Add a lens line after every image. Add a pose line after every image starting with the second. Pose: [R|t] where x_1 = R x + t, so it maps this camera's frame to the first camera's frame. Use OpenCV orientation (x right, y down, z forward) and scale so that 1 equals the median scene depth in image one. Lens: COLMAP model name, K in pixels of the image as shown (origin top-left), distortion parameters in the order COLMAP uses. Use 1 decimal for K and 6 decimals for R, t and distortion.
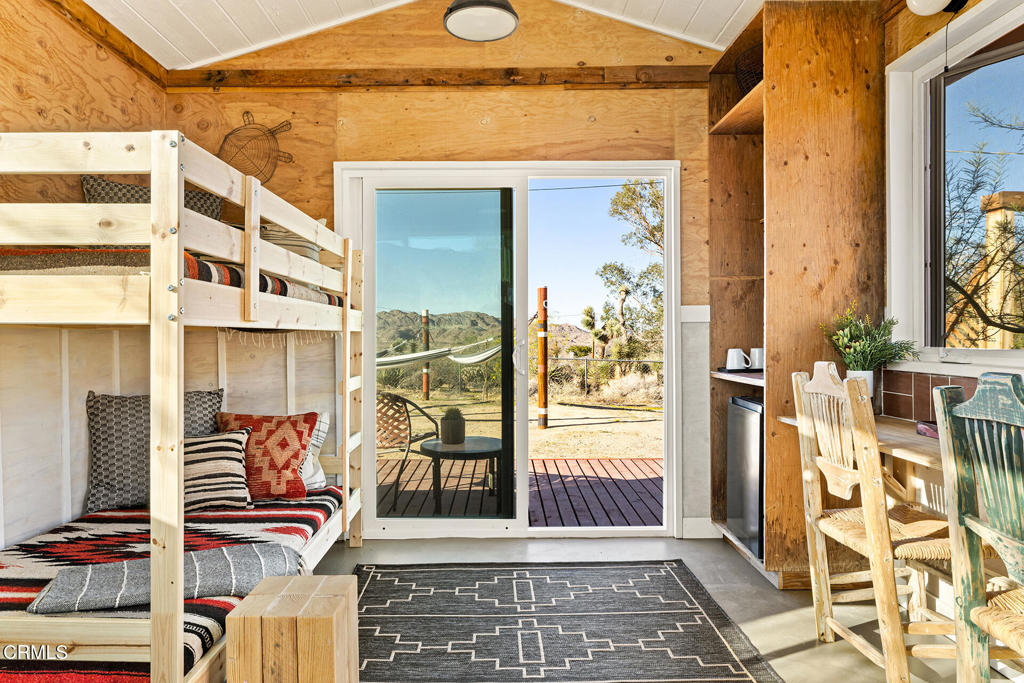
lens RADIAL K [[642.1, 0, 511.5], [0, 642.1, 335.6], [0, 0, 1]] dist [0.003652, 0.002161]
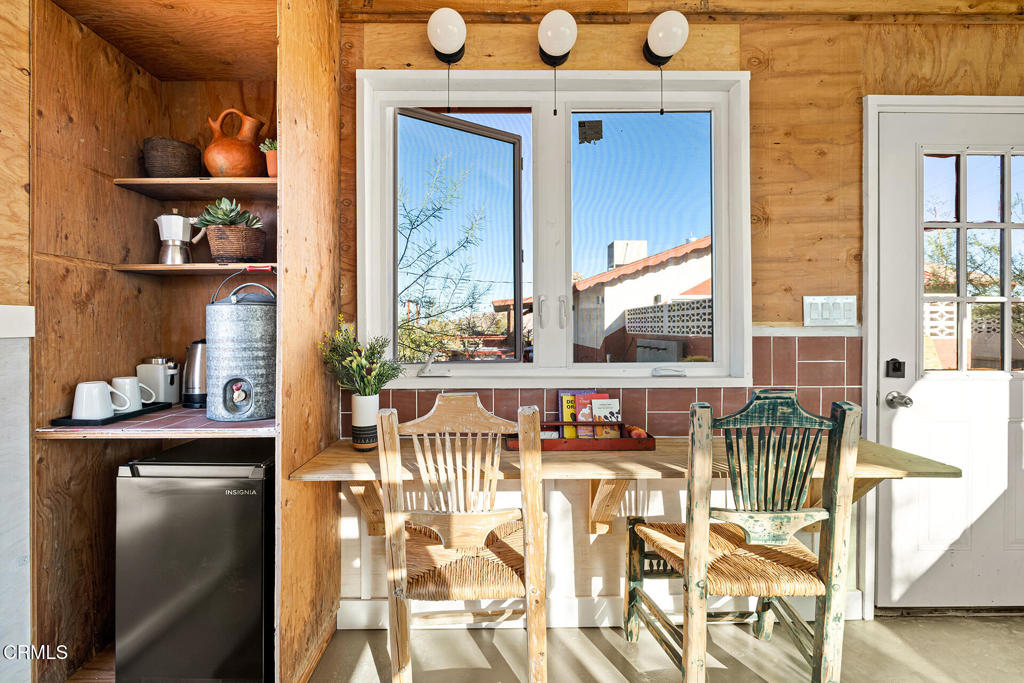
lens RADIAL K [[457.0, 0, 511.1], [0, 457.0, 326.3], [0, 0, 1]] dist [-0.002117, 0.000055]
pose [[0.010864, 0.007259, 0.999915, -0.067800], [0.005056, 0.999960, -0.007314, -0.025605], [-0.999928, 0.005135, 0.010826, 0.596923]]
